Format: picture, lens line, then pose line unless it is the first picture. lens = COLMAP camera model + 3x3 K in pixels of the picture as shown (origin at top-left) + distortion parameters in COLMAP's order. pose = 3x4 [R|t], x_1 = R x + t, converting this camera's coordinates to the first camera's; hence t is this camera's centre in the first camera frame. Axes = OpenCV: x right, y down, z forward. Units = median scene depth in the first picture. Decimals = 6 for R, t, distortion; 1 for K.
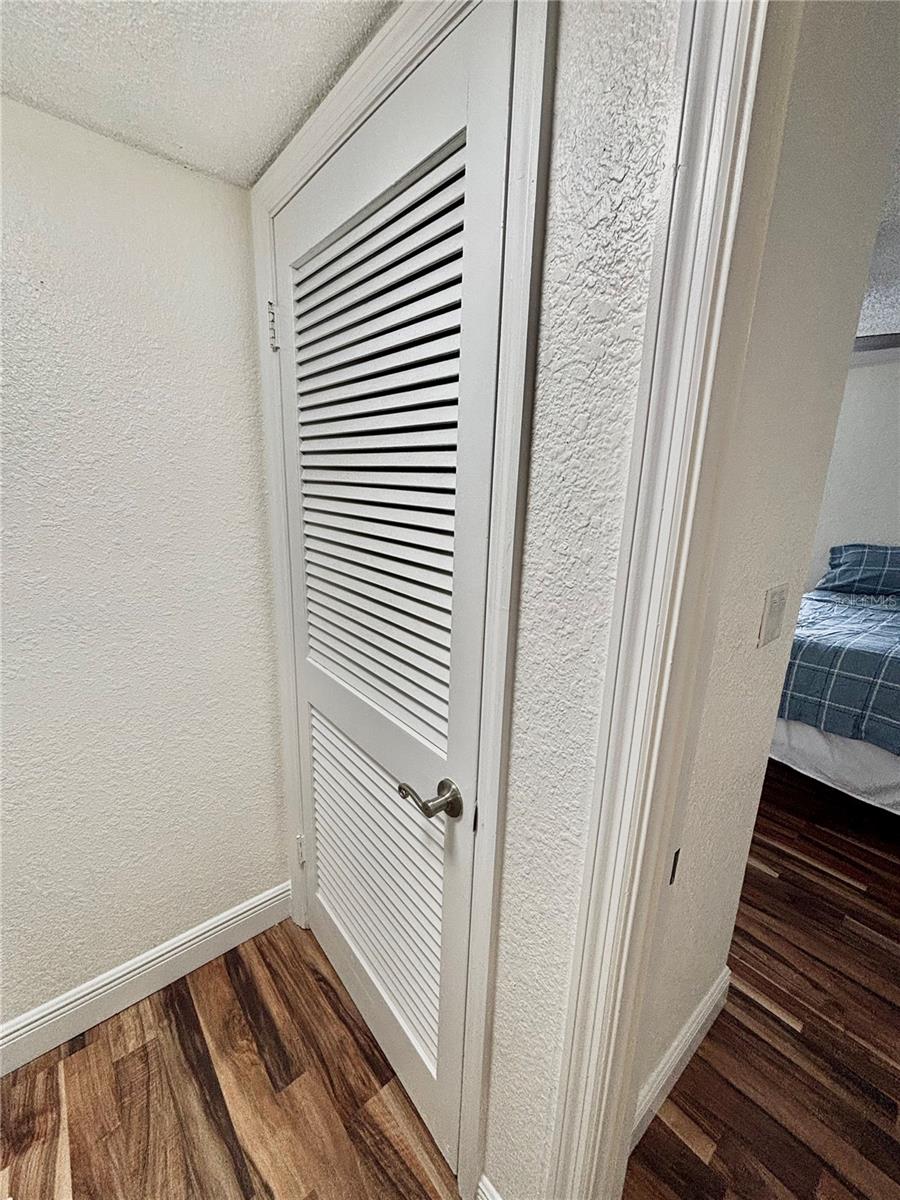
lens RADIAL K [[488.9, 0, 451.3], [0, 488.9, 598.8], [0, 0, 1]] dist [-0.001680, 0.000299]
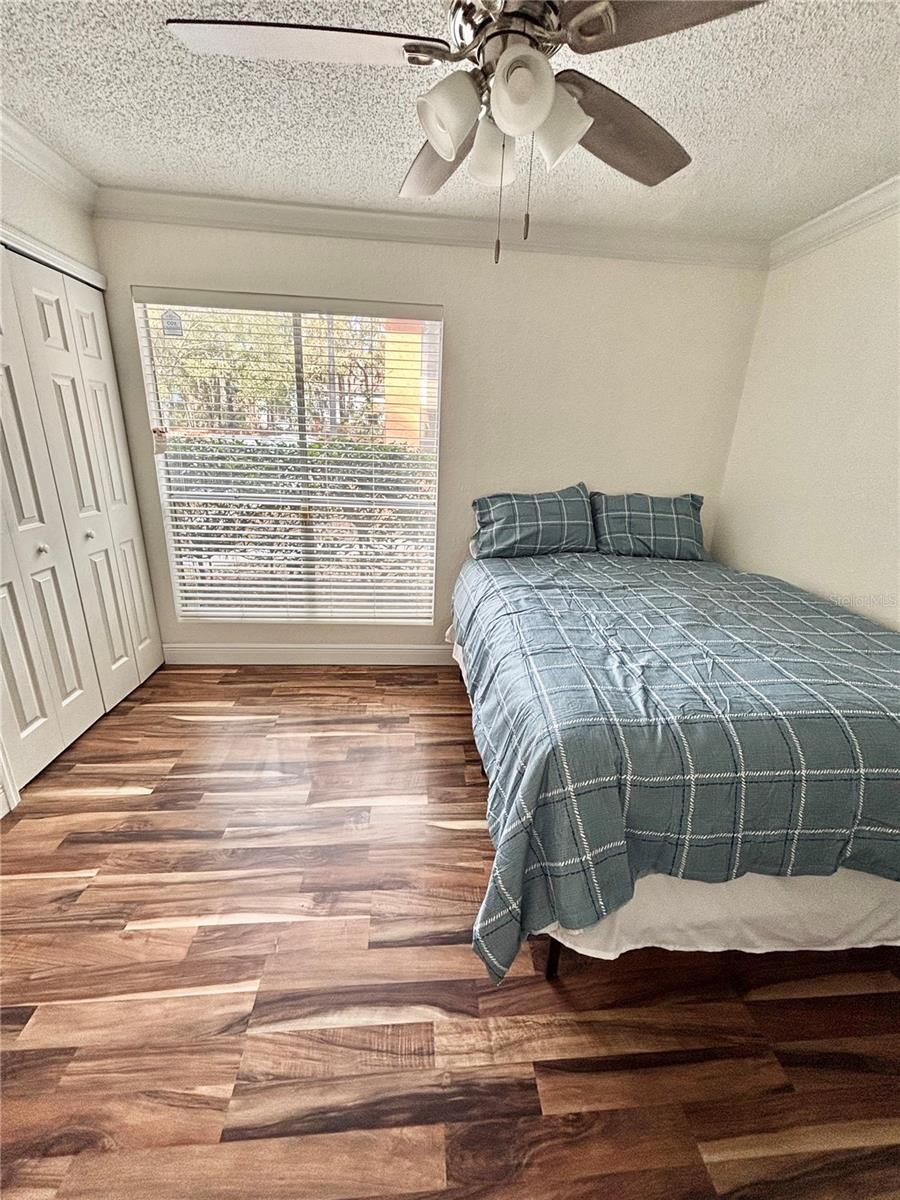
lens RADIAL K [[488.9, 0, 450.6], [0, 488.9, 598.3], [0, 0, 1]] dist [-0.001680, 0.000299]
pose [[0.584262, -0.254673, 0.770571, 0.123133], [0.158574, 0.967010, 0.199362, -0.122707], [-0.795923, 0.005712, 0.605372, 0.596915]]
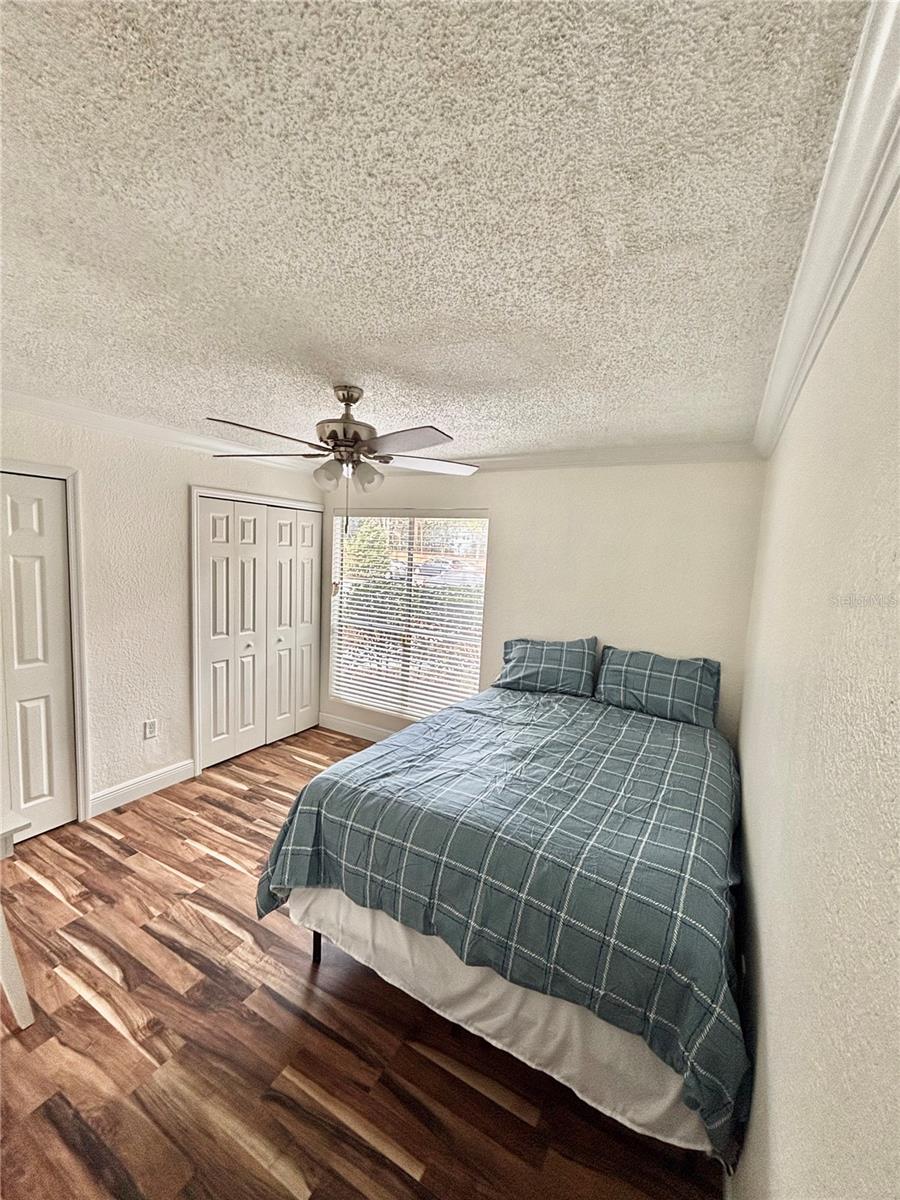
lens RADIAL K [[488.9, 0, 451.4], [0, 488.9, 590.5], [0, 0, 1]] dist [-0.001680, 0.000299]
pose [[0.937704, -0.016597, 0.347039, 0.351925], [0.061068, 0.991181, -0.117605, -0.104035], [-0.342027, 0.131471, 0.930448, 0.099323]]
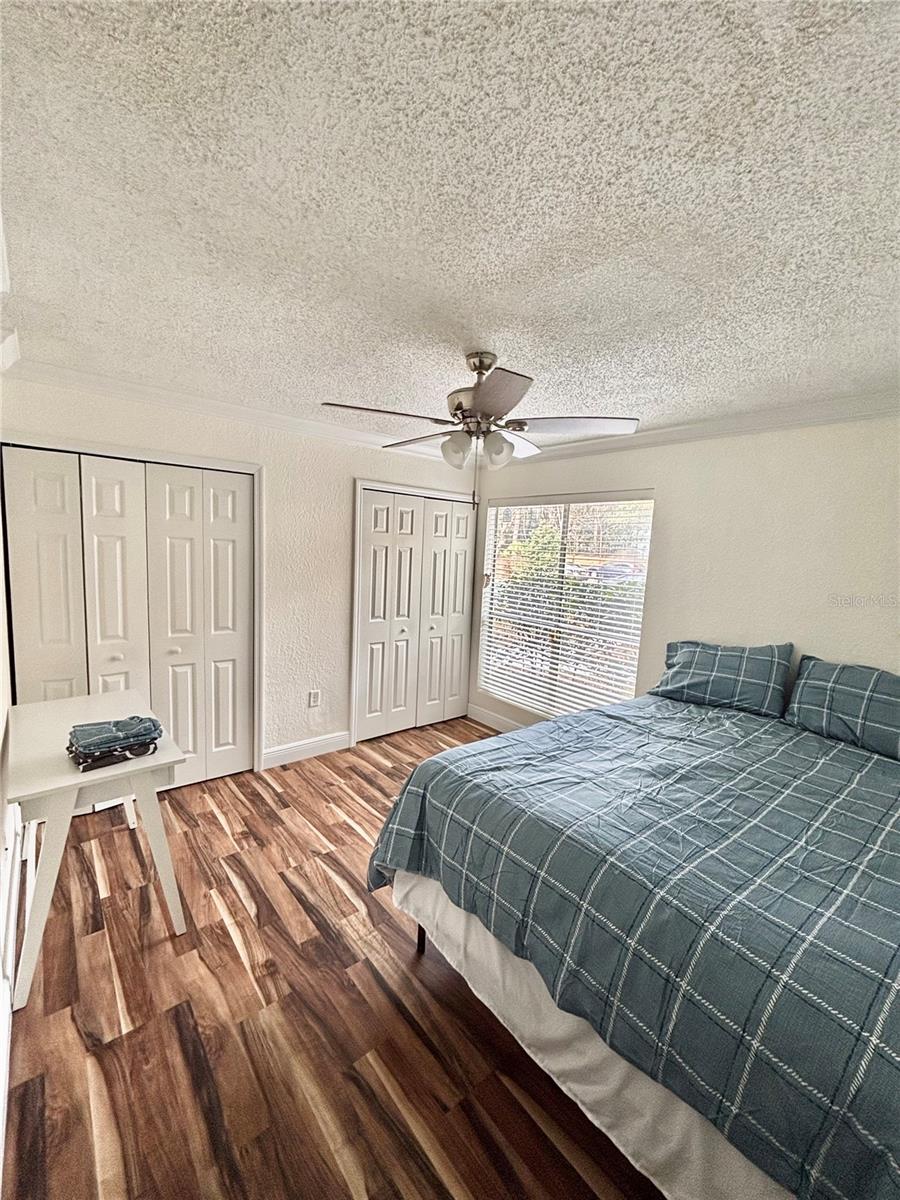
lens RADIAL K [[488.9, 0, 451.3], [0, 488.9, 592.6], [0, 0, 1]] dist [-0.001680, 0.000299]
pose [[0.999804, 0.018584, -0.006813, 0.428881], [-0.019322, 0.991035, -0.132195, -0.077201], [0.004295, 0.132300, 0.991200, 0.147261]]
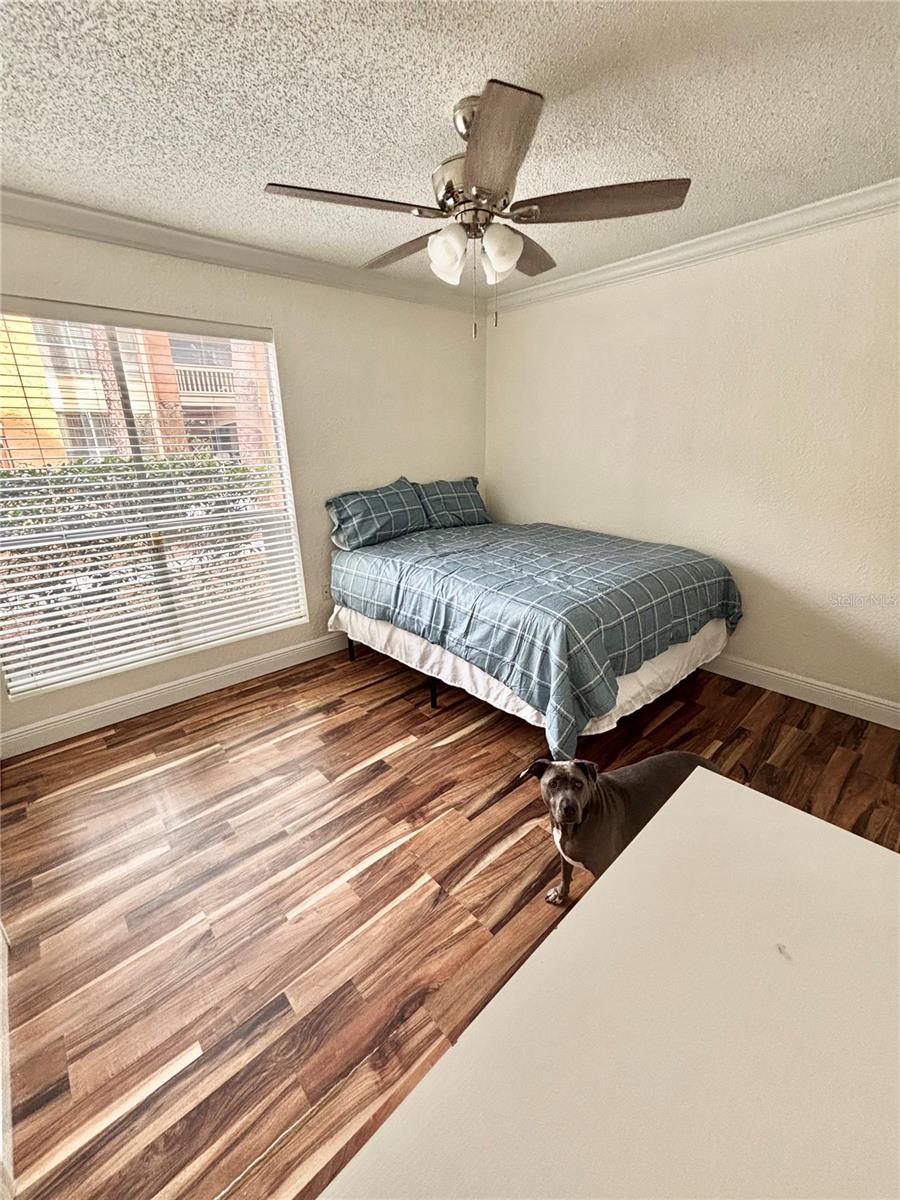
lens RADIAL K [[488.9, 0, 456.9], [0, 488.9, 598.5], [0, 0, 1]] dist [-0.001680, 0.000299]
pose [[-0.034451, -0.335803, 0.941302, -0.122057], [0.242911, 0.910804, 0.333813, -0.194972], [-0.969437, 0.240153, 0.050192, 0.826210]]
